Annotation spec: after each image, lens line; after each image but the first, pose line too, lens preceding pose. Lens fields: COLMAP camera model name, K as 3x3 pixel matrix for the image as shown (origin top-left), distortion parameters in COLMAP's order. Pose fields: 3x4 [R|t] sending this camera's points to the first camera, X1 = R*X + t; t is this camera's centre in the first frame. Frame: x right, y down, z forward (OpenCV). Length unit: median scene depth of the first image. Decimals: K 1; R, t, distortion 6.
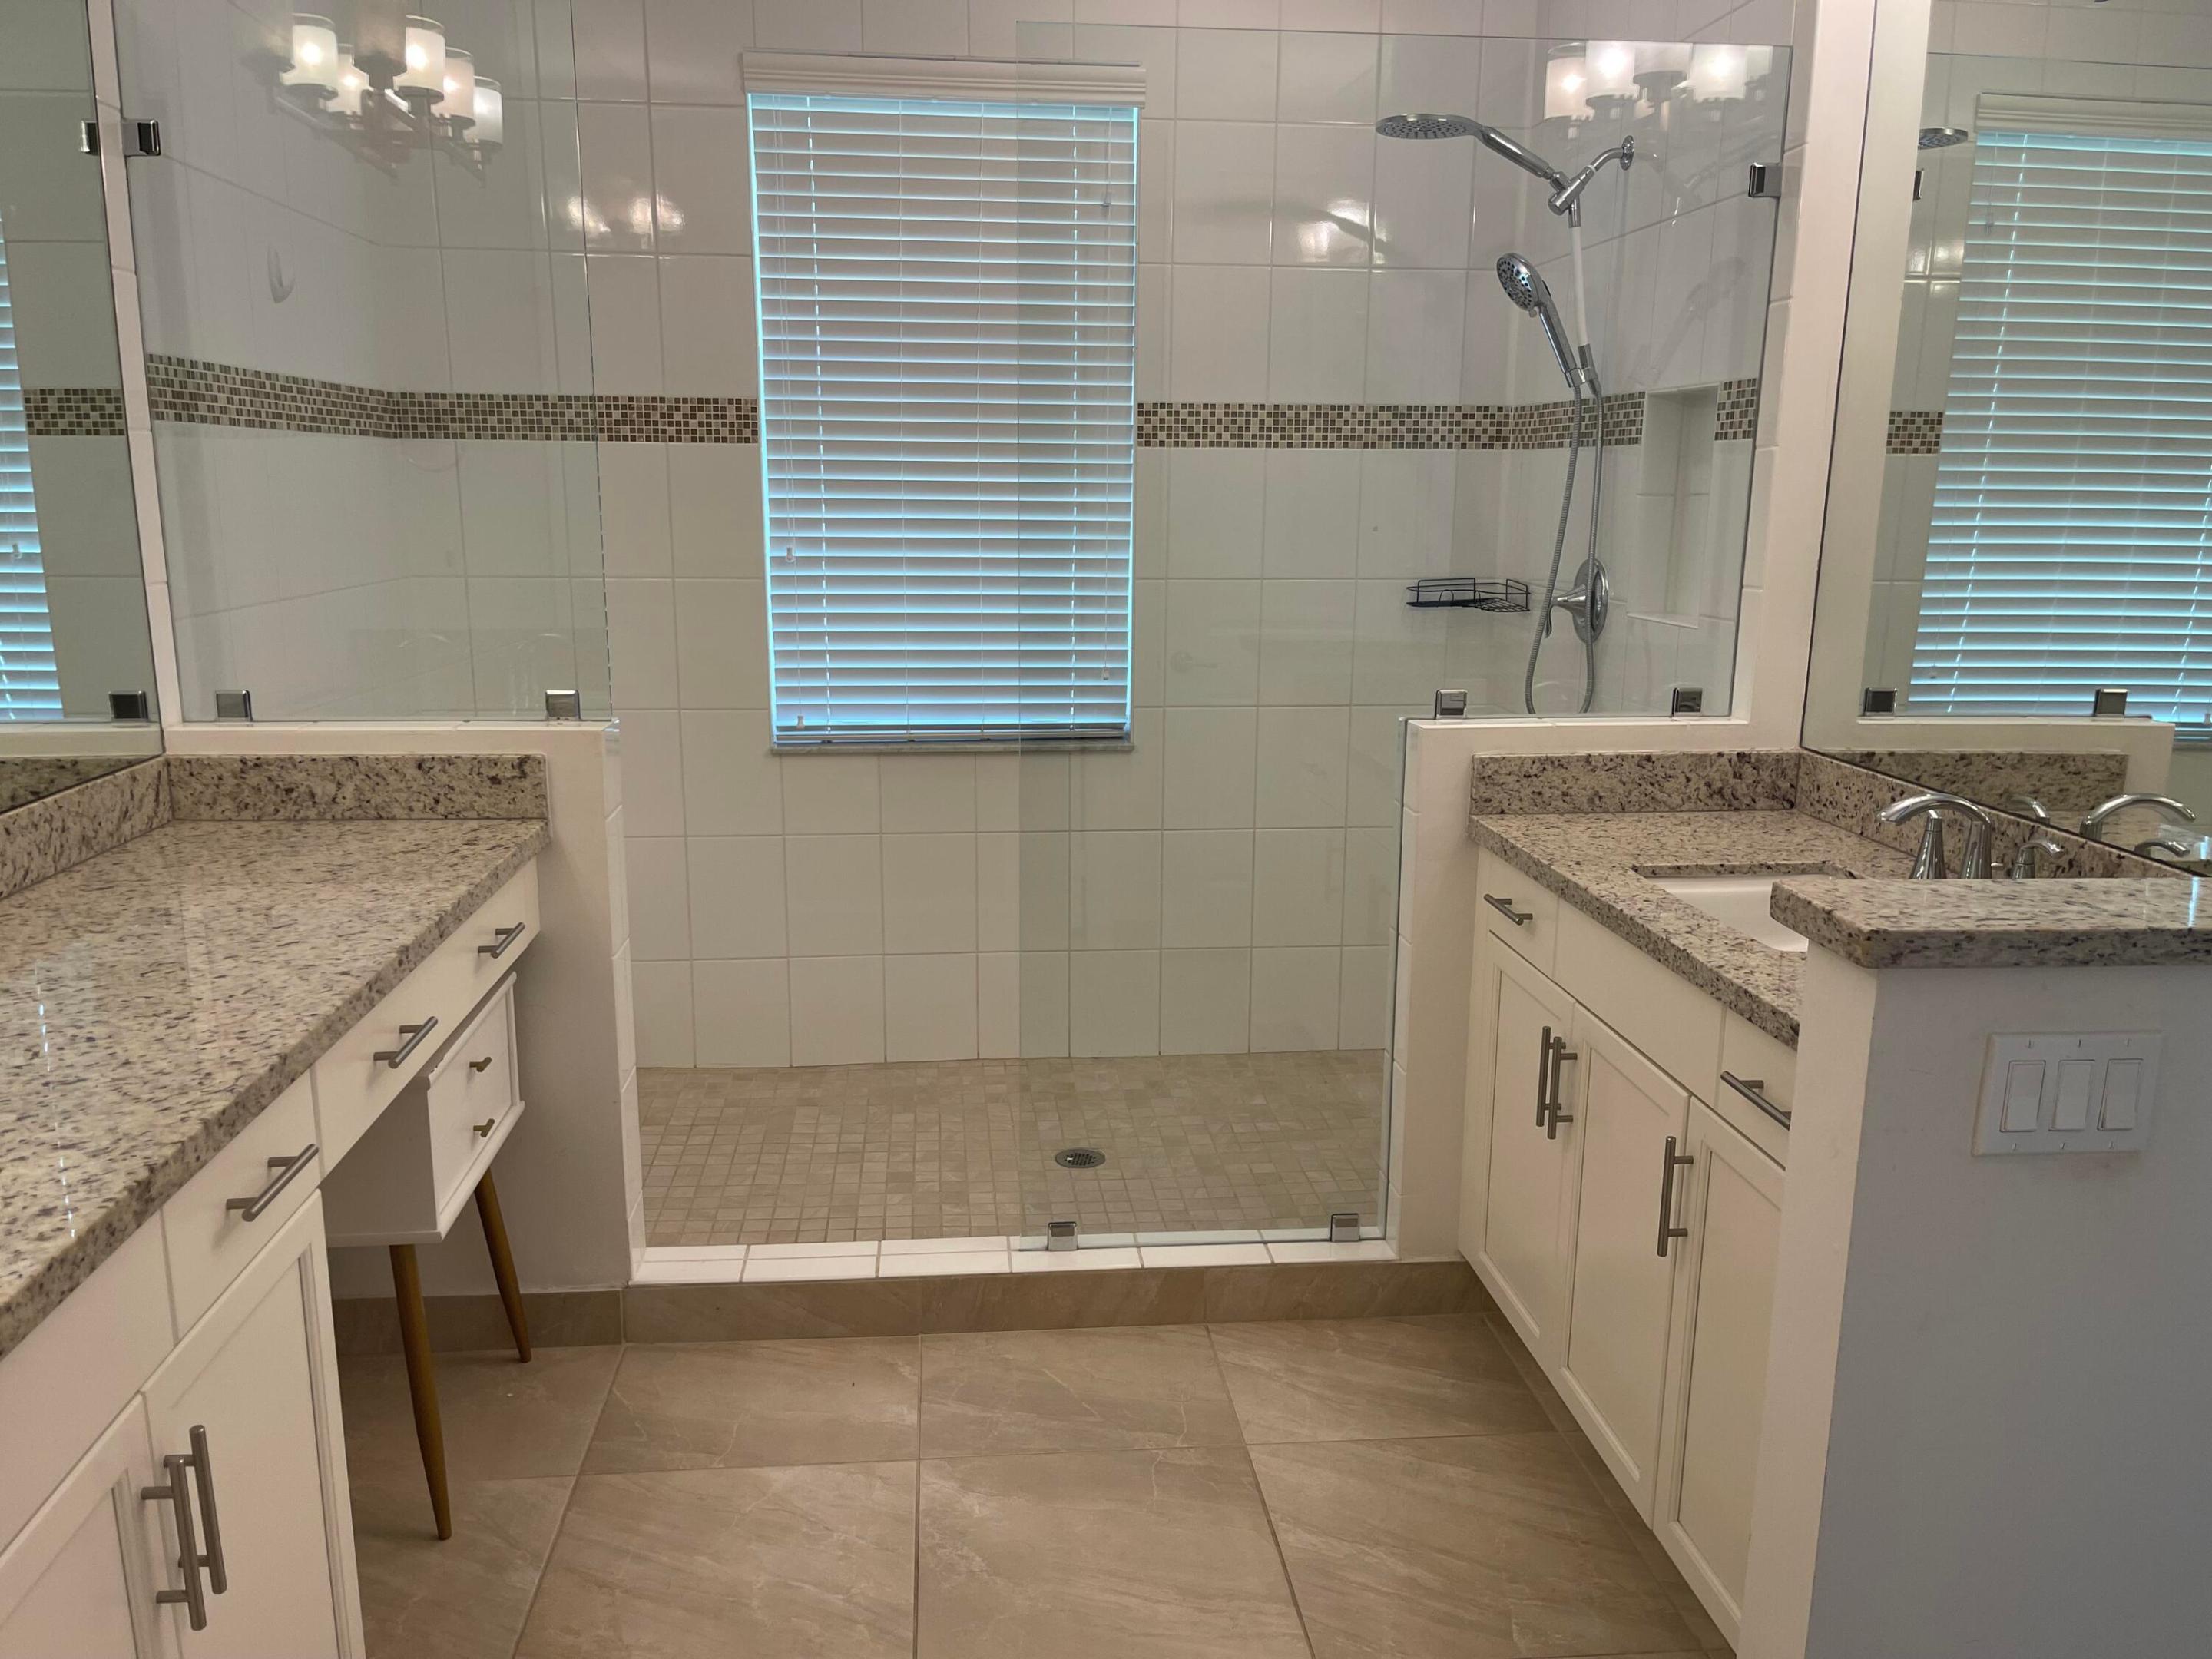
lens RADIAL K [[1673.5, 0, 1096.0], [0, 1673.5, 832.5], [0, 0, 1]] dist [0.038762, -0.018958]
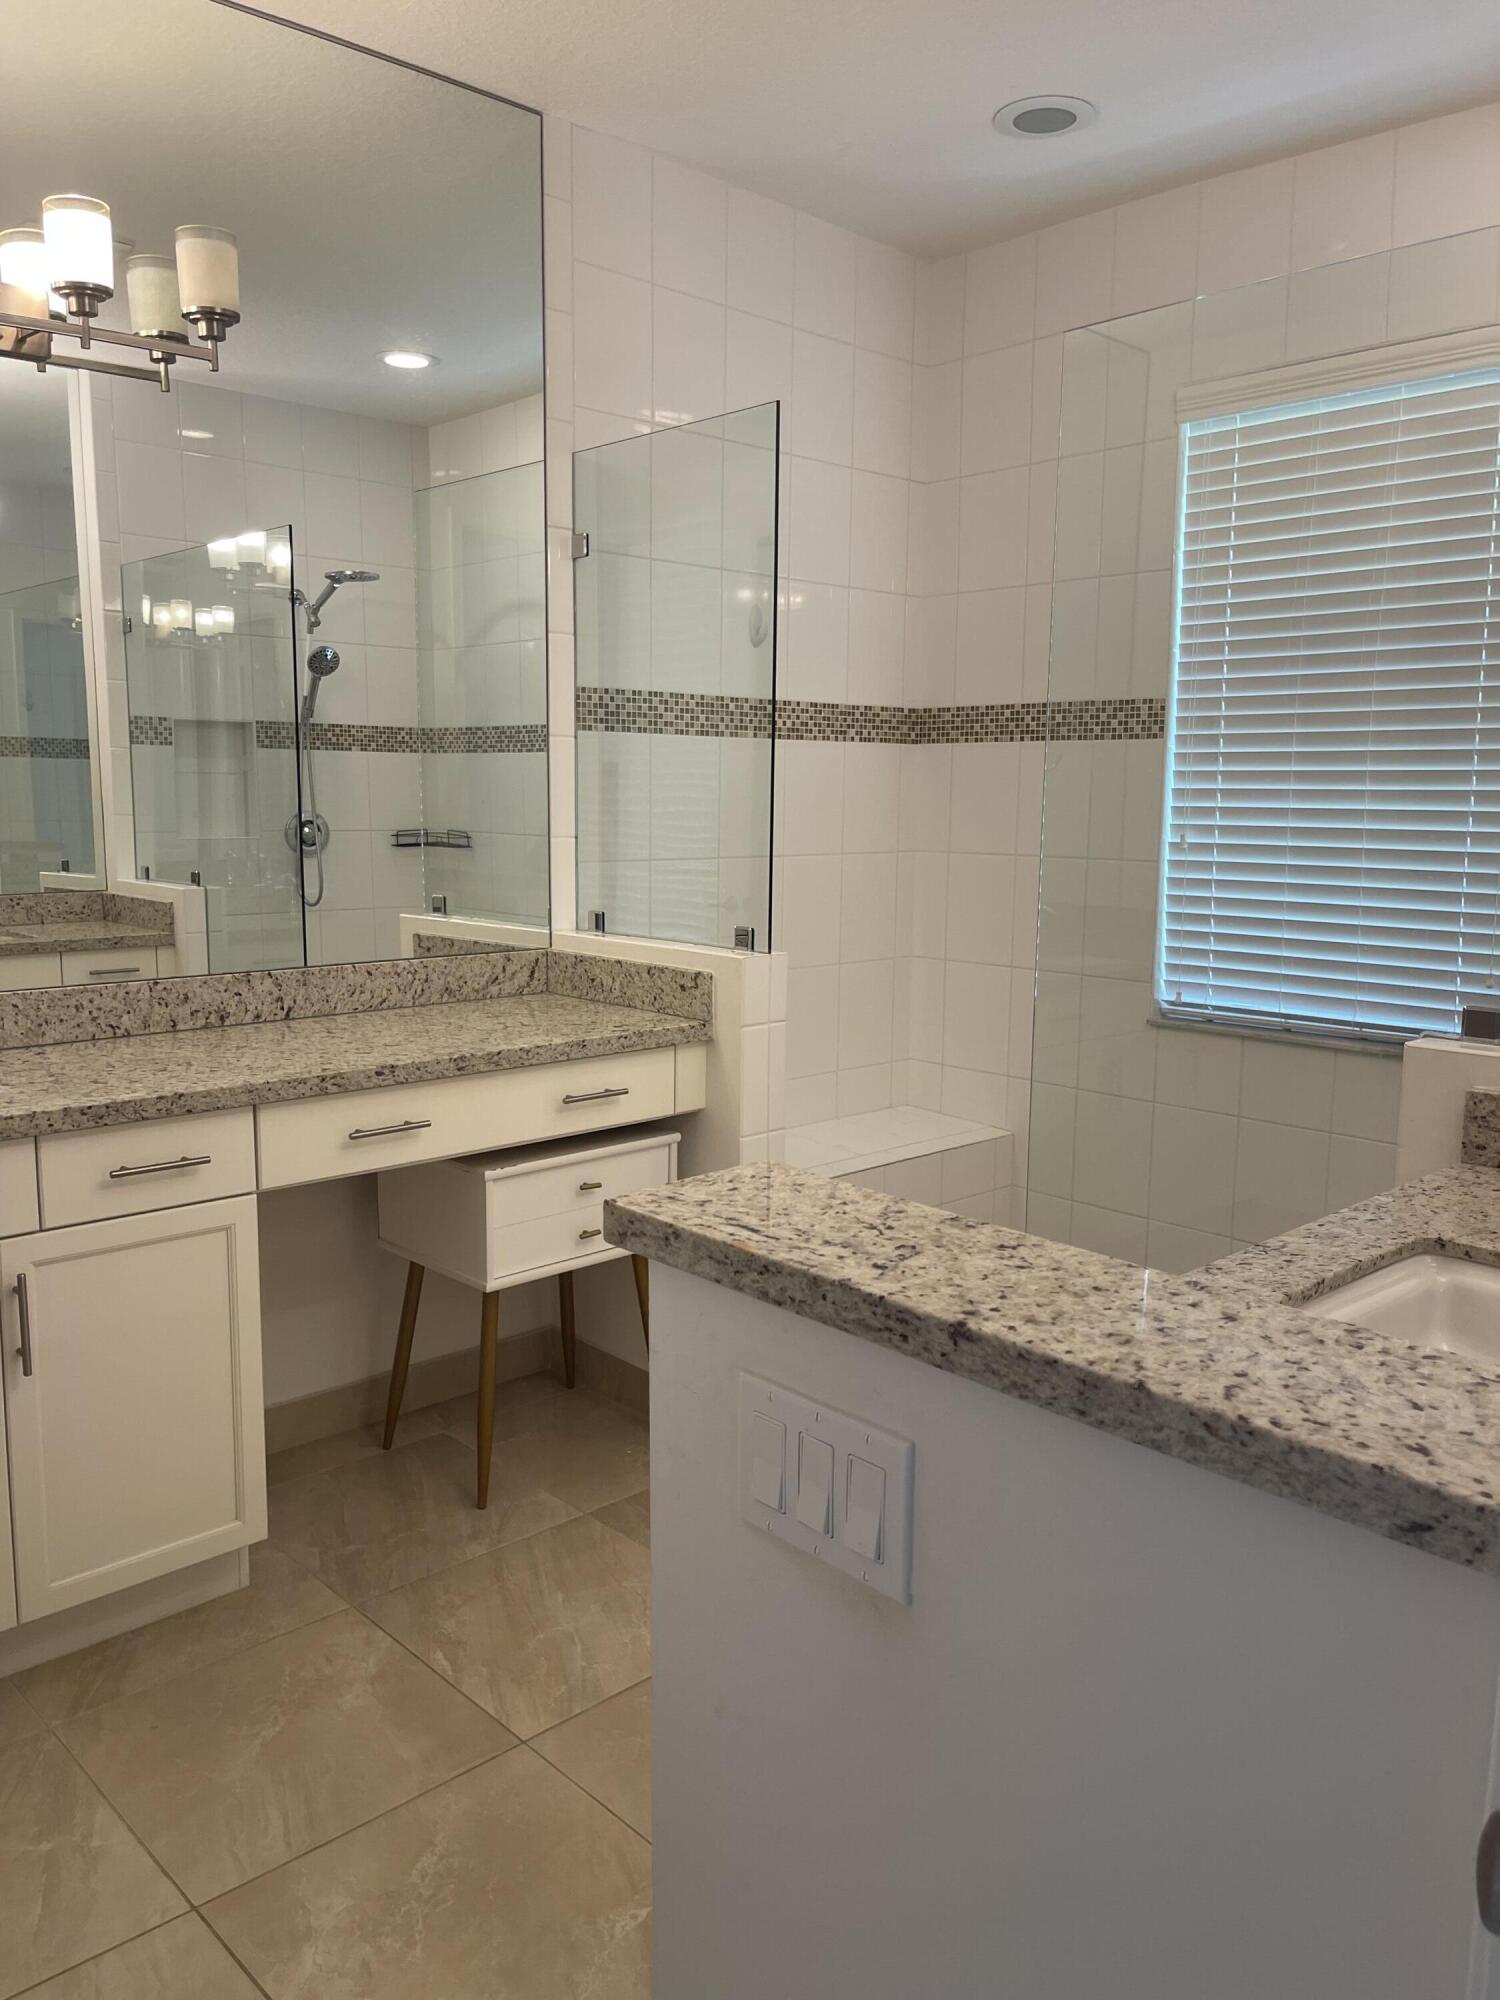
lens RADIAL K [[1513.1, 0, 740.5], [0, 1513.1, 1002.4], [0, 0, 1]] dist [0.038762, -0.018958]
pose [[0.613942, 0.108233, -0.781896, 0.420900], [-0.166866, 0.985964, 0.005459, -0.023373], [0.771512, 0.127121, 0.623385, 0.200720]]
